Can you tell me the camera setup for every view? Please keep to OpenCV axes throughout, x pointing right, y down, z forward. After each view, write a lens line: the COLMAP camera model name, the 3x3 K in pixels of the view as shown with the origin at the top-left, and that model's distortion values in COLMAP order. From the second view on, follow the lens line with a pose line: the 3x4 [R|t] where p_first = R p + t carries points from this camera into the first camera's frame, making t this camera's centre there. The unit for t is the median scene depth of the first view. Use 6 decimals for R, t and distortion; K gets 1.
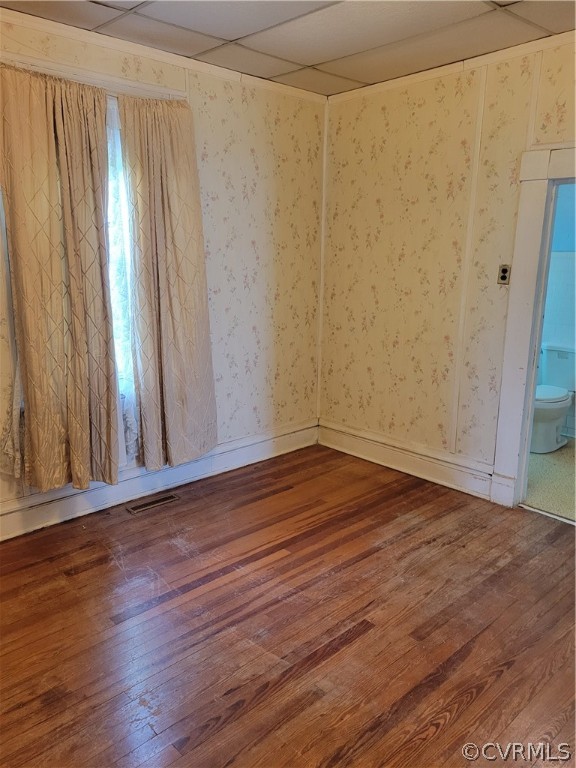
lens RADIAL K [[576.5, 0, 281.0], [0, 576.5, 379.6], [0, 0, 1]] dist [0.026971, -0.016024]
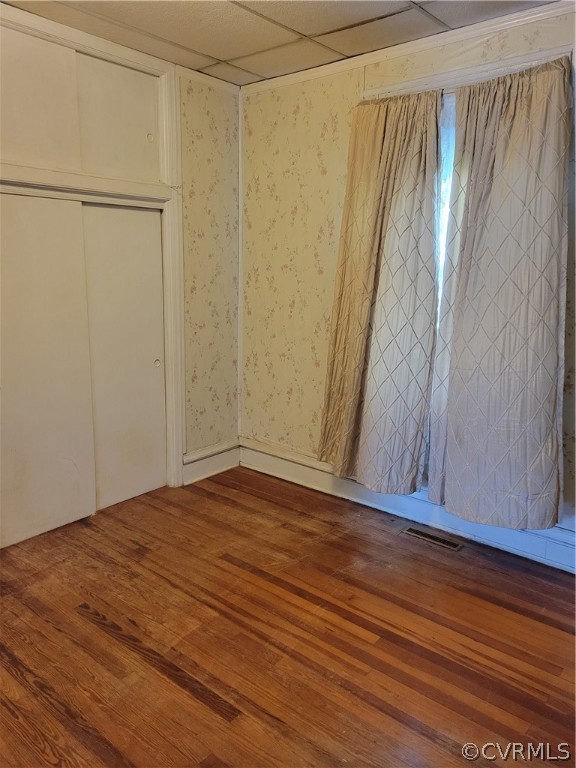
lens RADIAL K [[576.5, 0, 281.2], [0, 576.5, 389.2], [0, 0, 1]] dist [0.026971, -0.016024]
pose [[0.127424, 0.215016, -0.968262, 0.827649], [-0.224732, 0.957090, 0.182960, -0.175631], [0.966053, 0.194286, 0.170277, 0.815607]]
